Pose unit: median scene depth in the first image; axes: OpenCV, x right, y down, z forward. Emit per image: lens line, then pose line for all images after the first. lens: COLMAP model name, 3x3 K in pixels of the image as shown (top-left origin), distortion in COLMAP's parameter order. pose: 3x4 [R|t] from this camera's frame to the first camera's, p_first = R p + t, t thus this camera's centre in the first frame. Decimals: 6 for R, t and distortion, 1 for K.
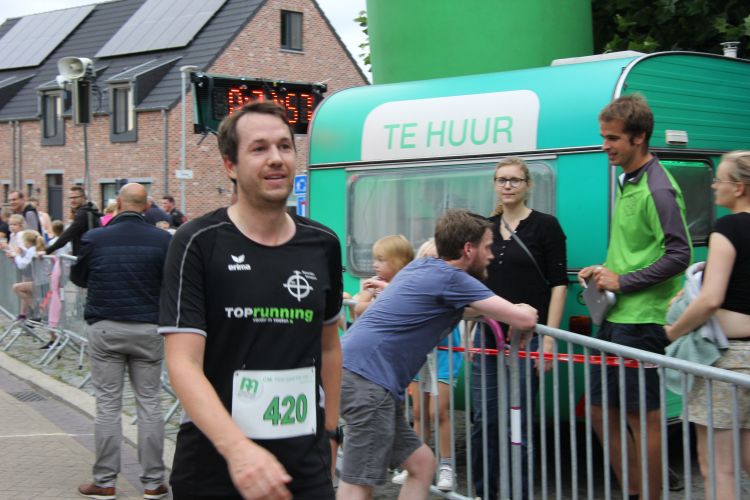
lens RADIAL K [[1295.8, 0, 375.0], [0, 1295.8, 250.0], [0, 0, 1]] dist [0.204651, 0.120639]
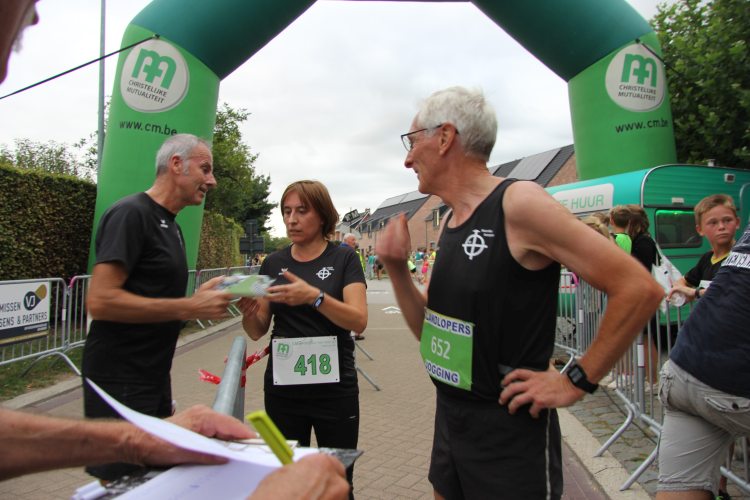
lens RADIAL K [[571.9, 0, 375.0], [0, 571.9, 250.0], [0, 0, 1]] dist [-0.186767, 0.135168]
pose [[0.901655, -0.020030, -0.431993, 0.144680], [0.004392, 0.999299, -0.037167, 0.031113], [0.432435, 0.031615, 0.901111, -0.089243]]
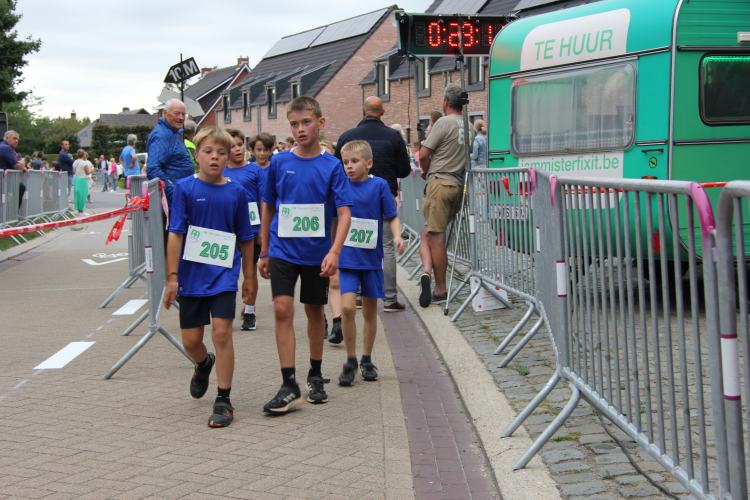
lens RADIAL K [[1203.2, 0, 375.0], [0, 1203.2, 250.0], [0, 0, 1]] dist [0.195538, 0.092458]
pose [[0.936891, 0.009087, -0.349503, 0.275228], [0.008209, 0.998815, 0.047974, 0.053222], [0.349525, -0.047815, 0.935706, -0.230868]]
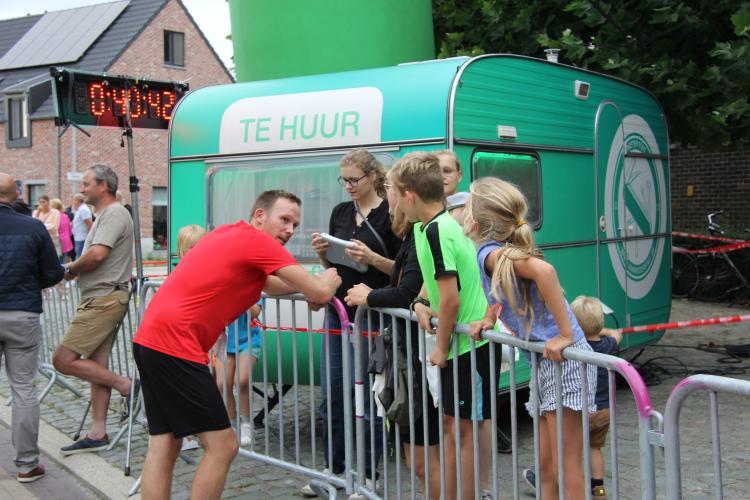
lens RADIAL K [[1128.0, 0, 375.0], [0, 1128.0, 250.0], [0, 0, 1]] dist [0.086408, 0.600691]
pose [[0.994384, -0.008574, 0.105484, 0.016826], [0.008092, 0.999955, 0.004990, 0.006527], [-0.105522, -0.004108, 0.994408, 0.060128]]
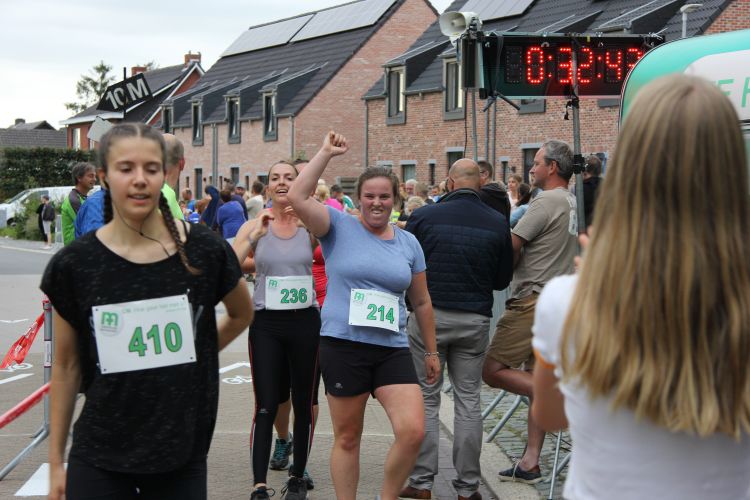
lens RADIAL K [[1711.5, 0, 374.1], [0, 1711.5, 258.6], [0, 0, 1]] dist [0.396057, -0.160847]
pose [[0.937375, 0.015827, -0.347962, 0.195142], [-0.013755, 0.999870, 0.008423, 0.012256], [0.348050, -0.003109, 0.937471, -0.142446]]
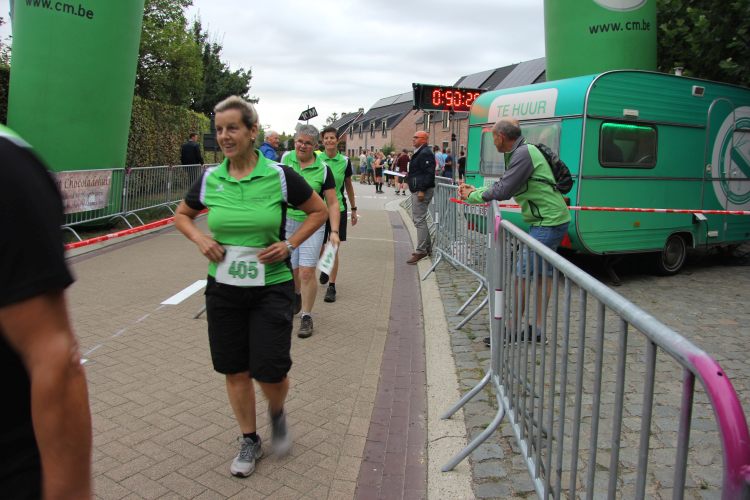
lens RADIAL K [[571.9, 0, 375.0], [0, 571.9, 250.0], [0, 0, 1]] dist [-0.186767, 0.135168]
pose [[0.903199, 0.092148, -0.419214, 0.220057], [-0.038601, 0.990164, 0.134484, 0.021446], [0.427483, -0.105284, 0.897872, 0.051313]]
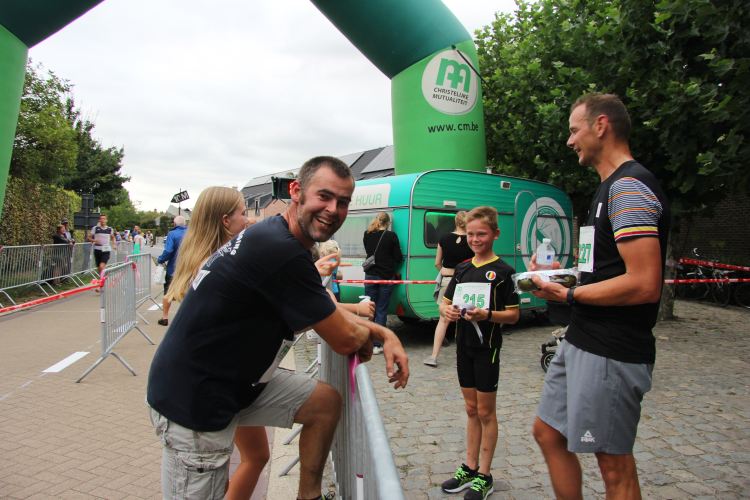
lens RADIAL K [[571.9, 0, 375.0], [0, 571.9, 250.0], [0, 0, 1]] dist [-0.186767, 0.135168]
pose [[0.974554, 0.032983, -0.221714, 0.296413], [-0.035678, 0.999330, -0.008161, 0.013560], [0.221297, 0.015864, 0.975078, -0.067334]]
